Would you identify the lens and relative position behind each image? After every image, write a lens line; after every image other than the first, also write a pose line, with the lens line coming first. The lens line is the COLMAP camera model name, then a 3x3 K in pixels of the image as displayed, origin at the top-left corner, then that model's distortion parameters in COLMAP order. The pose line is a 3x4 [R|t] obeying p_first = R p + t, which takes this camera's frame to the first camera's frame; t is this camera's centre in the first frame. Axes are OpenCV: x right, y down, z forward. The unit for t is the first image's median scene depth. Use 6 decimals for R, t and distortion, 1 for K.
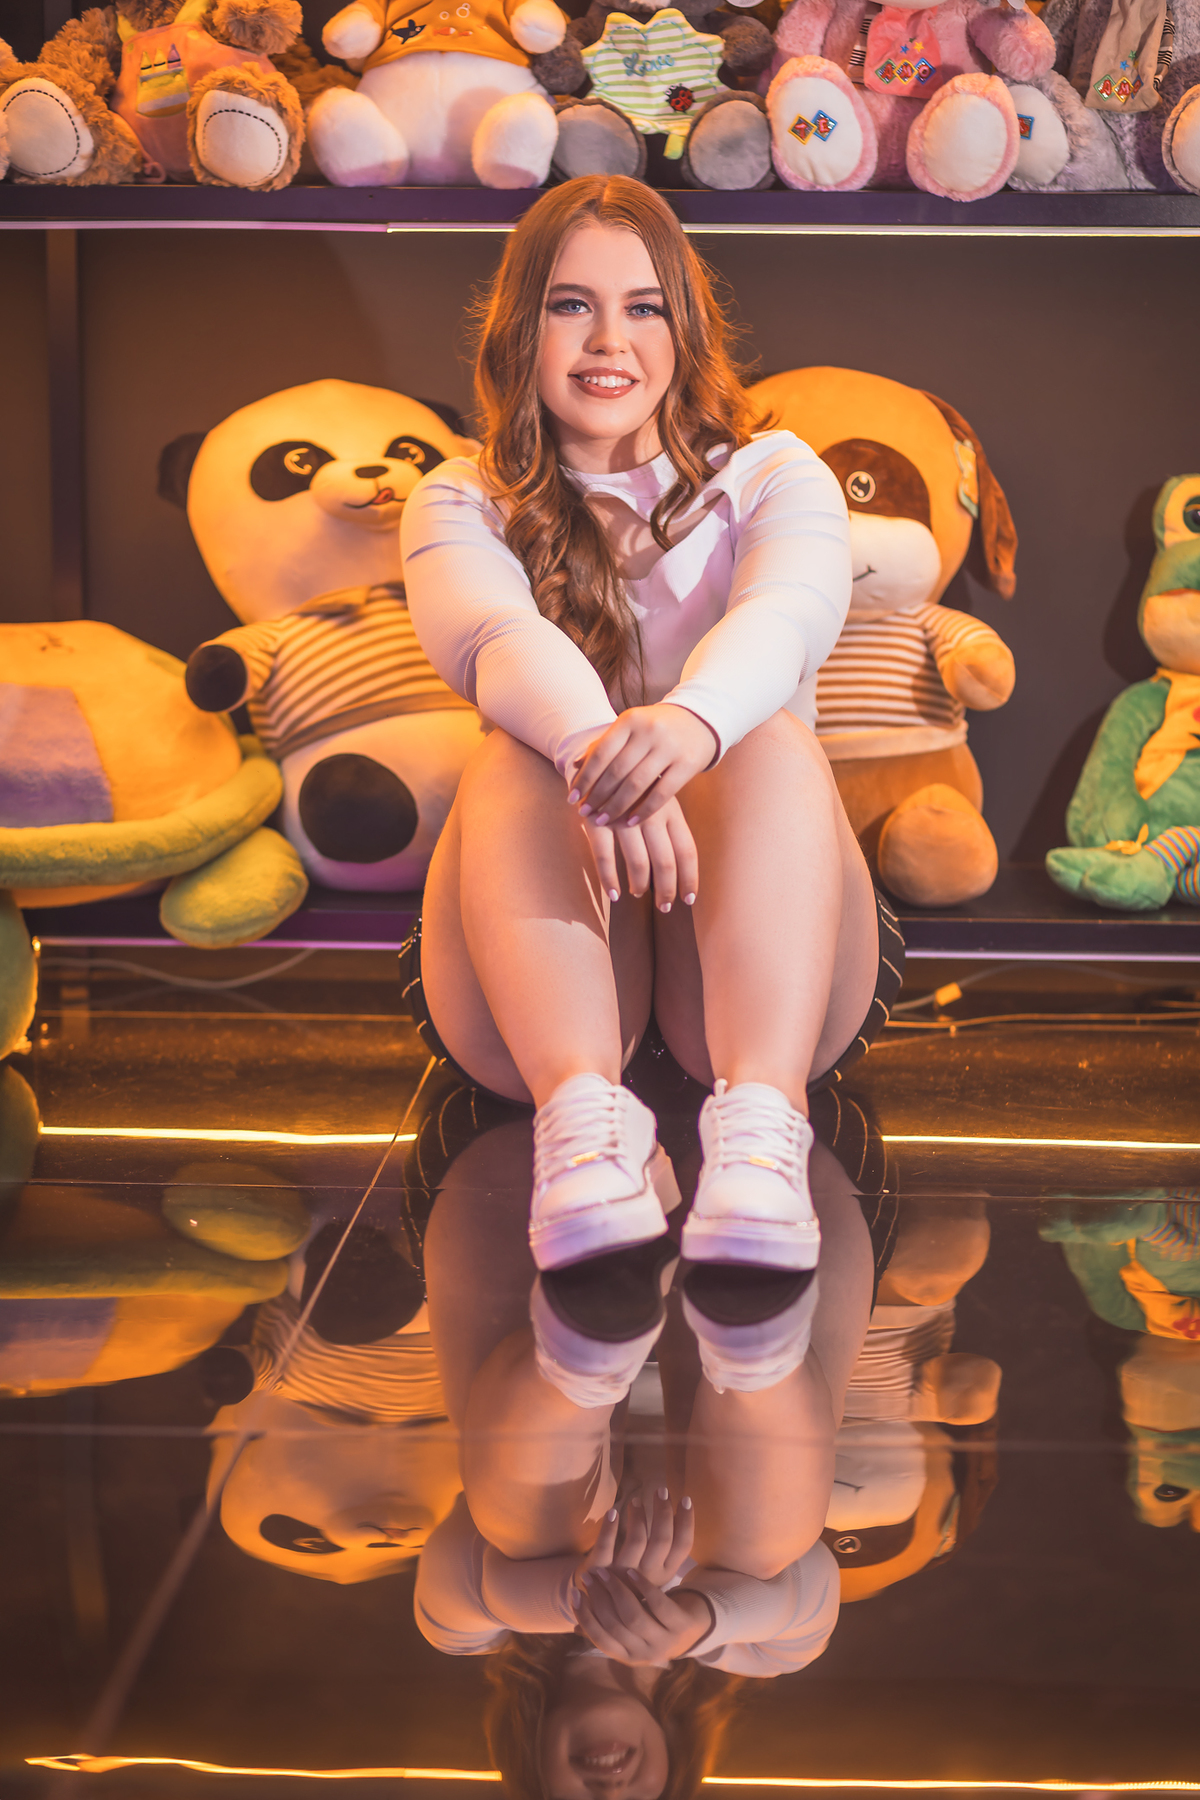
lens RADIAL K [[4587.0, 0, 600.0], [0, 4587.0, 900.0], [0, 0, 1]] dist [0.071179, 0.594217]
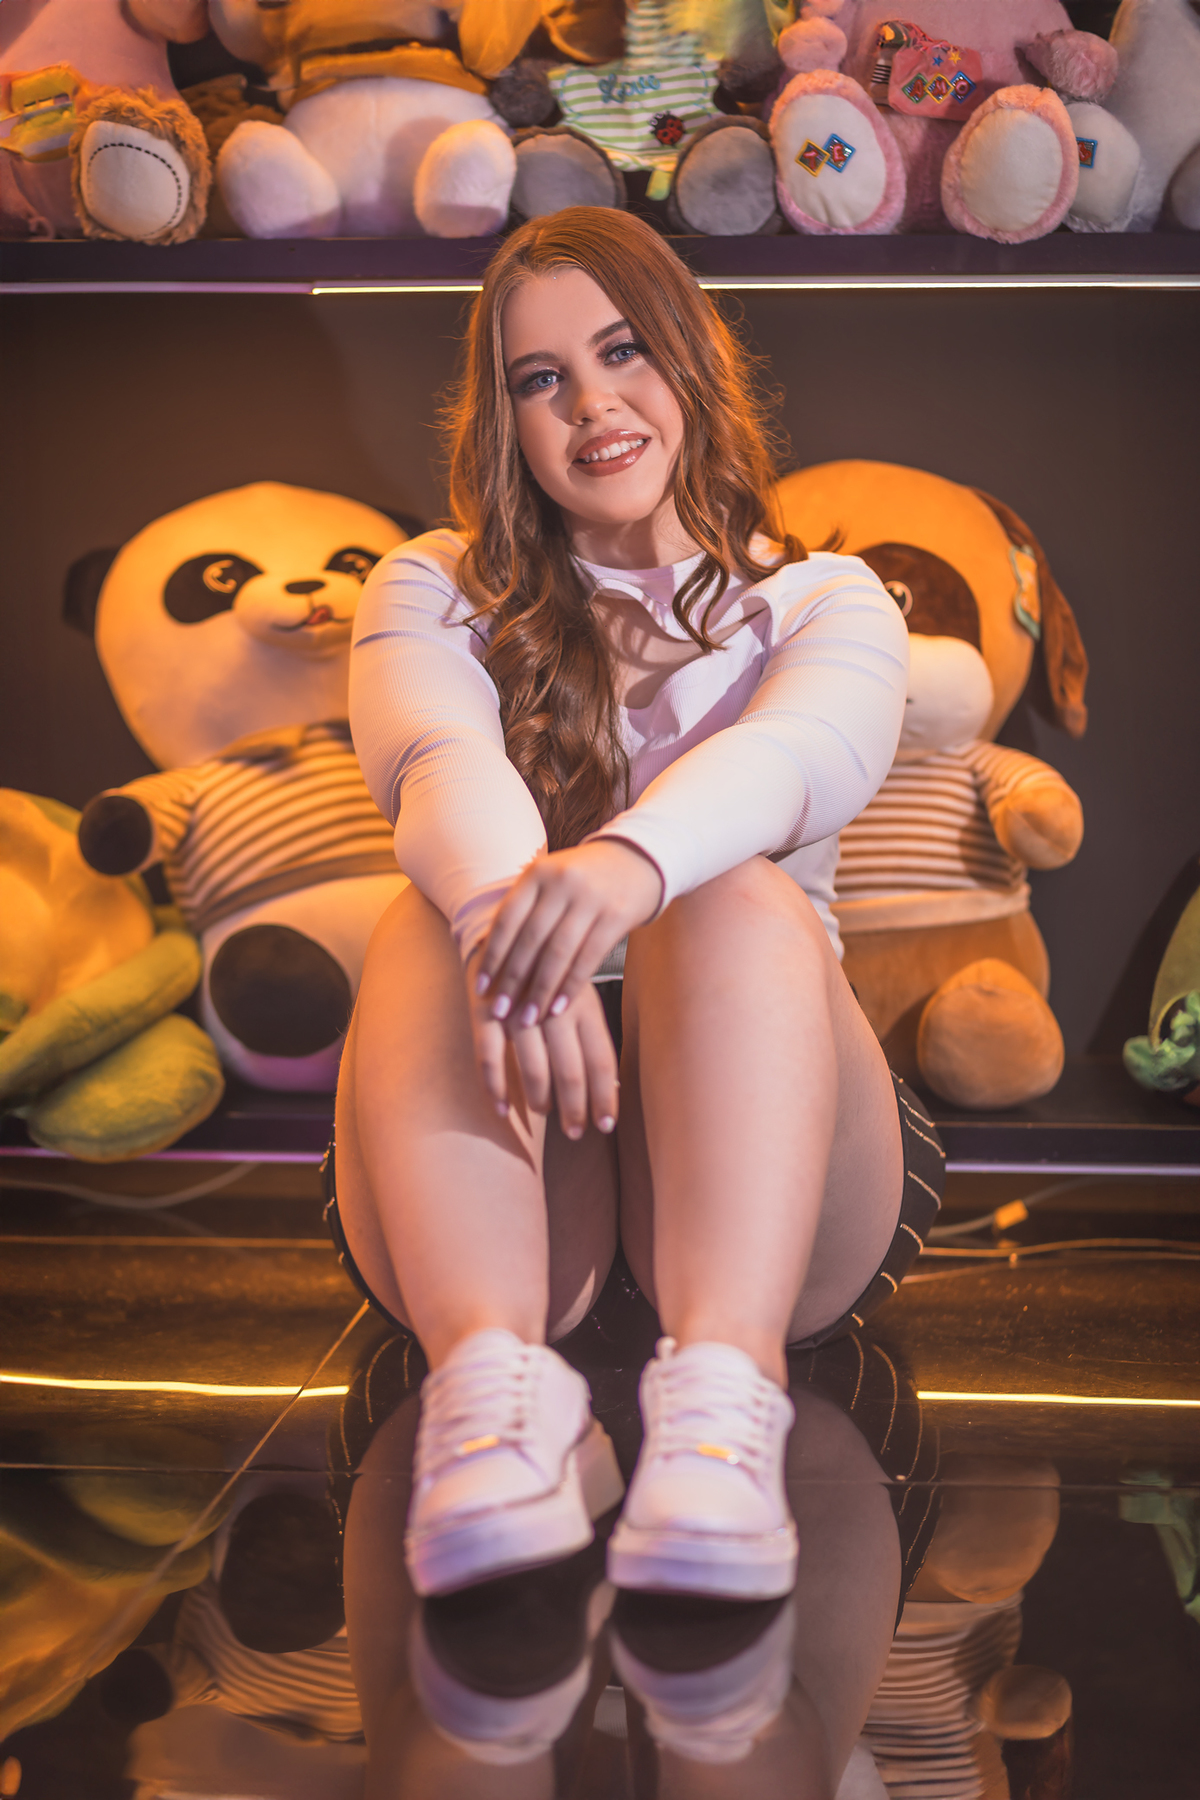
lens RADIAL K [[4115.2, 0, 598.1], [0, 4115.2, 925.7], [0, 0, 1]] dist [0.062143, 0.020299]
pose [[0.998733, -0.004380, -0.050135, 0.041362], [0.002198, 0.999051, -0.043496, 0.000623], [0.050278, 0.043331, 0.997795, 0.267119]]
